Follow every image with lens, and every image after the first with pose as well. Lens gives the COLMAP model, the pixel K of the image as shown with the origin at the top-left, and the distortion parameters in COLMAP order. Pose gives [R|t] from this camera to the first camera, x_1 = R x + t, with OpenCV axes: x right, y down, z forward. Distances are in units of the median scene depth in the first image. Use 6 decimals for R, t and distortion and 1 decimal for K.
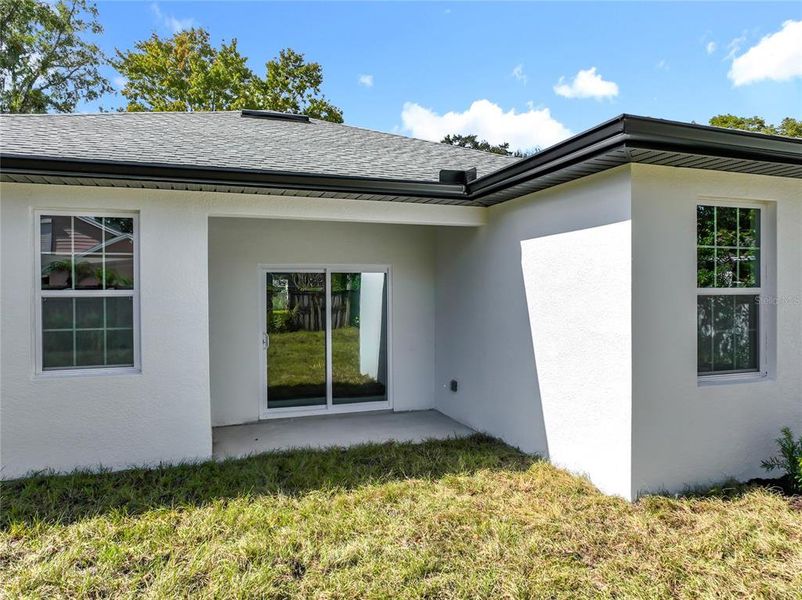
lens RADIAL K [[577.4, 0, 402.4], [0, 577.4, 298.9], [0, 0, 1]] dist [-0.038044, 0.035717]
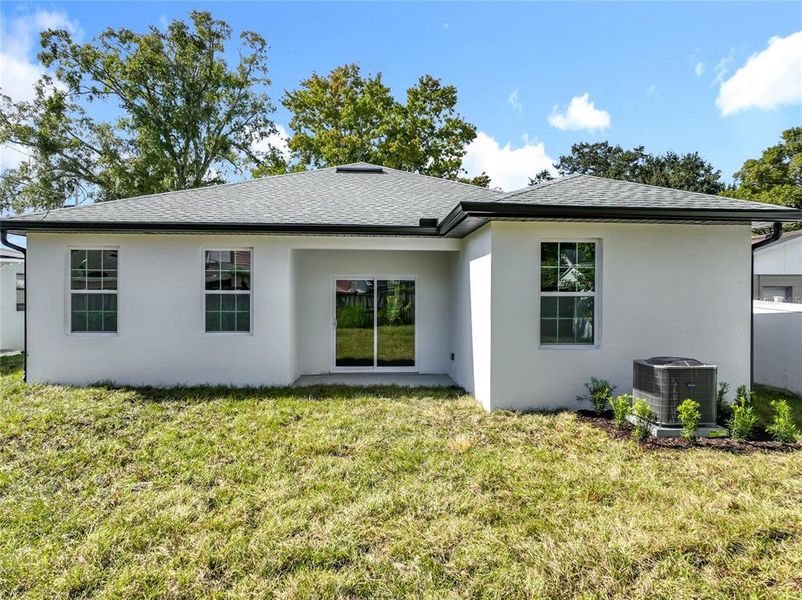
lens RADIAL K [[572.3, 0, 401.0], [0, 572.3, 300.0], [0, 0, 1]] dist [-0.000692, 0.002194]
pose [[0.961454, 0.012693, -0.274673, 0.071438], [-0.013124, 0.999914, 0.000269, 0.001206], [0.274653, 0.003346, 0.961538, -0.090016]]
